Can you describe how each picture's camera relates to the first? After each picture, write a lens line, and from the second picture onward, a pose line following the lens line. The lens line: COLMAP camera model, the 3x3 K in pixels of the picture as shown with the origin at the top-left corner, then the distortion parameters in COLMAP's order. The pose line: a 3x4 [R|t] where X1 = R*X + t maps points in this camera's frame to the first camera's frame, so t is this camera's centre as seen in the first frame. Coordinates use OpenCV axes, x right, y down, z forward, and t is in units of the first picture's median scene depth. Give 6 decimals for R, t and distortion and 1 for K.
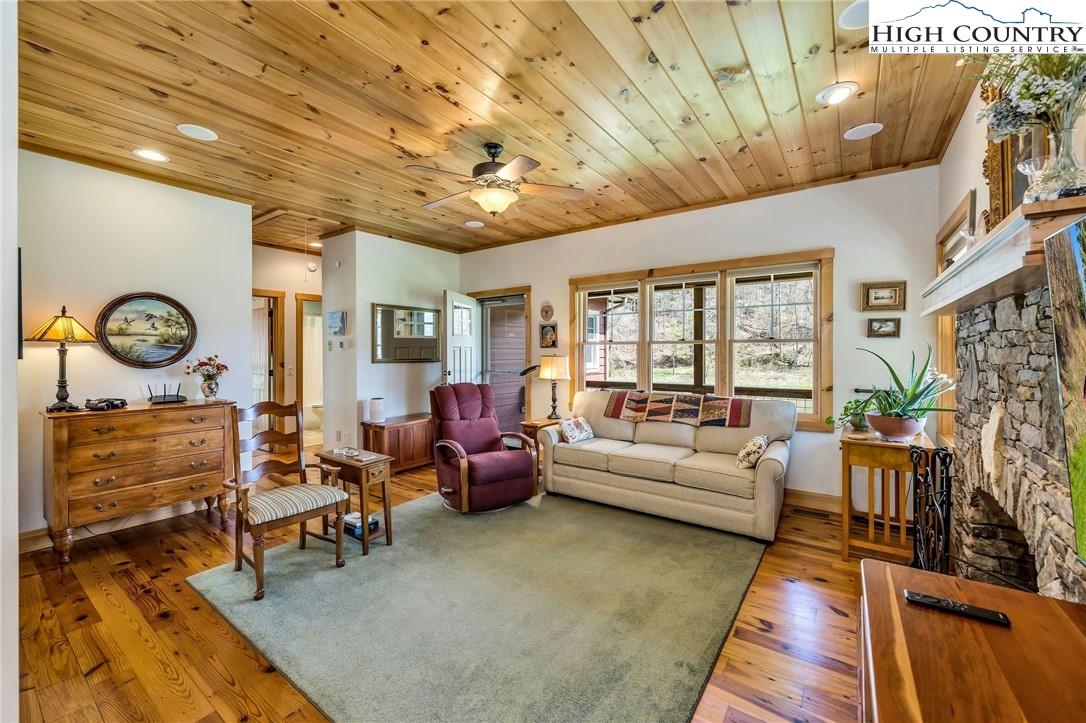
lens RADIAL K [[435.0, 0, 539.6], [0, 435.0, 353.5], [0, 0, 1]] dist [-0.004701, -0.000199]
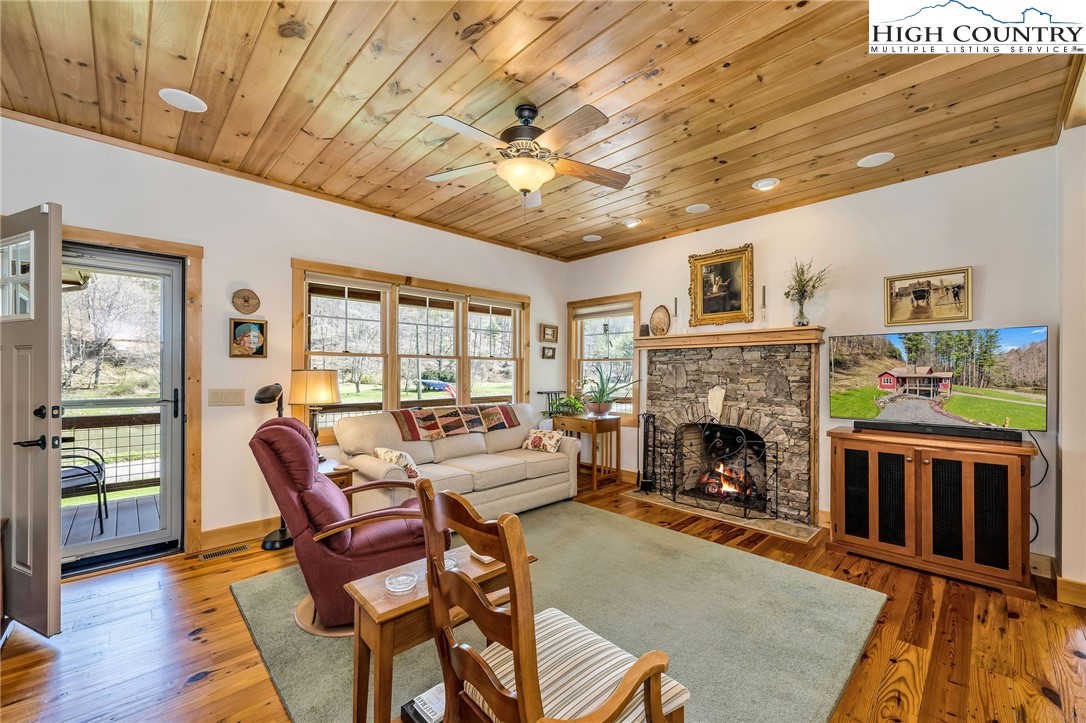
lens RADIAL K [[432.6, 0, 544.0], [0, 432.6, 372.1], [0, 0, 1]] dist [0.002606, 0.000653]
pose [[0.173141, 0.001339, 0.984896, -0.560078], [0.002717, 0.999995, -0.001837, 0.010816], [-0.984893, 0.002994, 0.173136, 0.517320]]
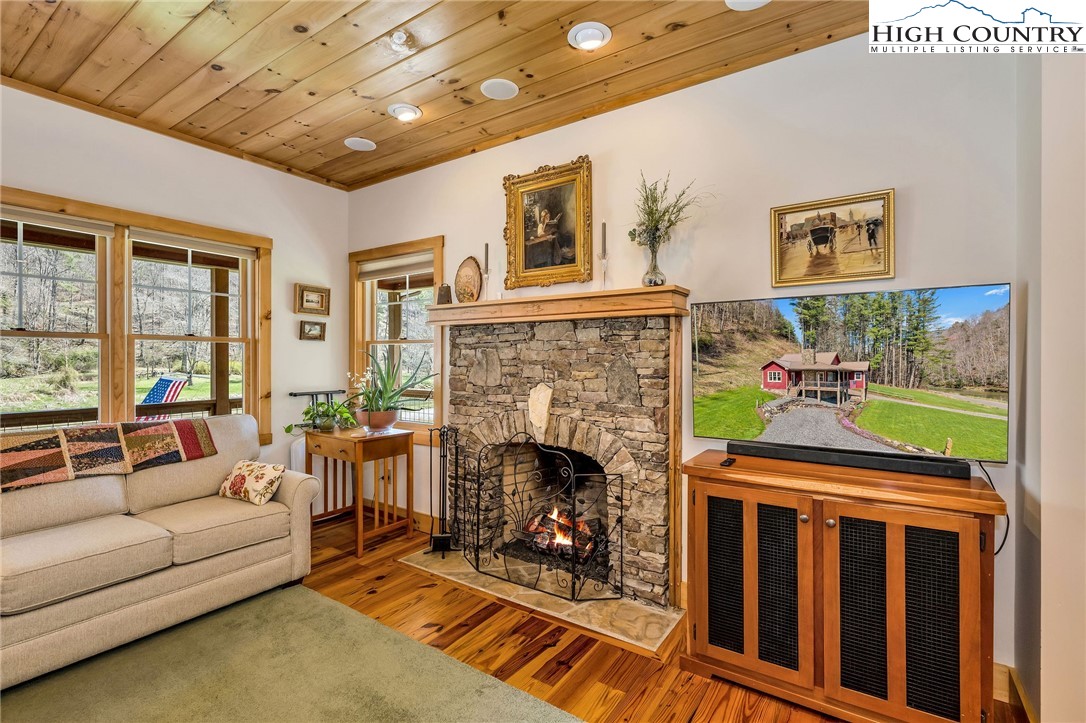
lens RADIAL K [[494.3, 0, 540.3], [0, 494.3, 359.5], [0, 0, 1]] dist [-0.000777, 0.000003]
pose [[-0.022319, 0.000490, 0.999751, -0.269884], [0.005210, 0.999986, -0.000374, 0.008178], [-0.999737, 0.005201, -0.022322, 0.342561]]
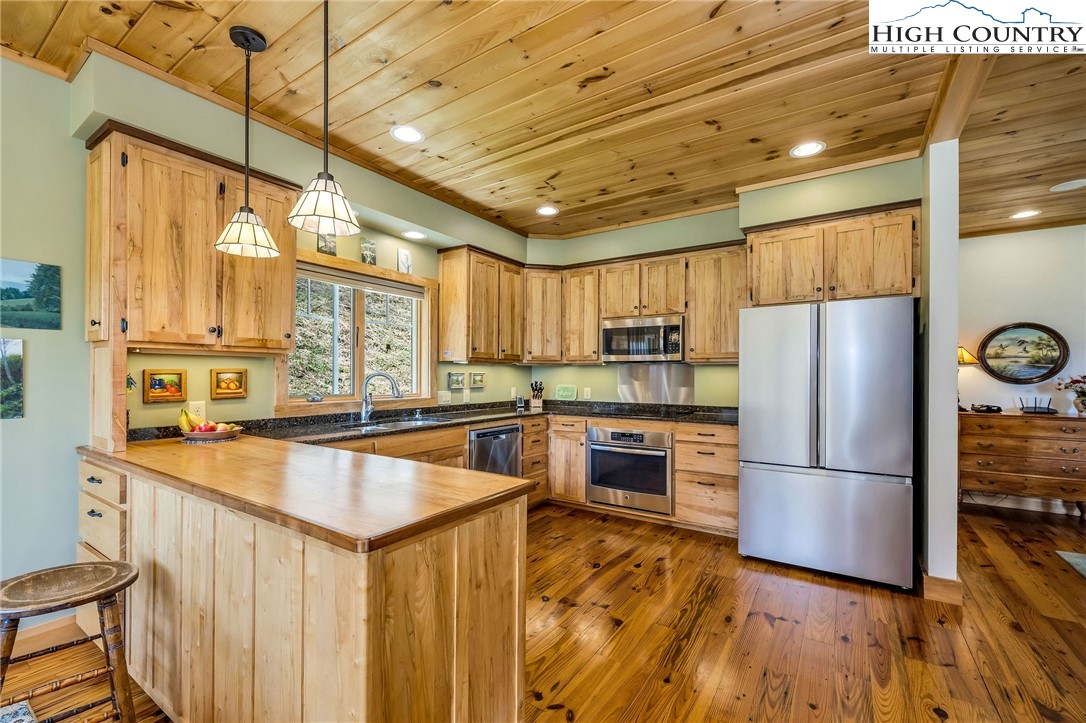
lens RADIAL K [[432.6, 0, 544.0], [0, 432.6, 372.1], [0, 0, 1]] dist [0.002606, 0.000653]
pose [[0.015327, -0.000145, -0.999883, 0.452942], [-0.005534, 0.999985, -0.000230, 0.011413], [0.999867, 0.005536, 0.015326, -0.542360]]
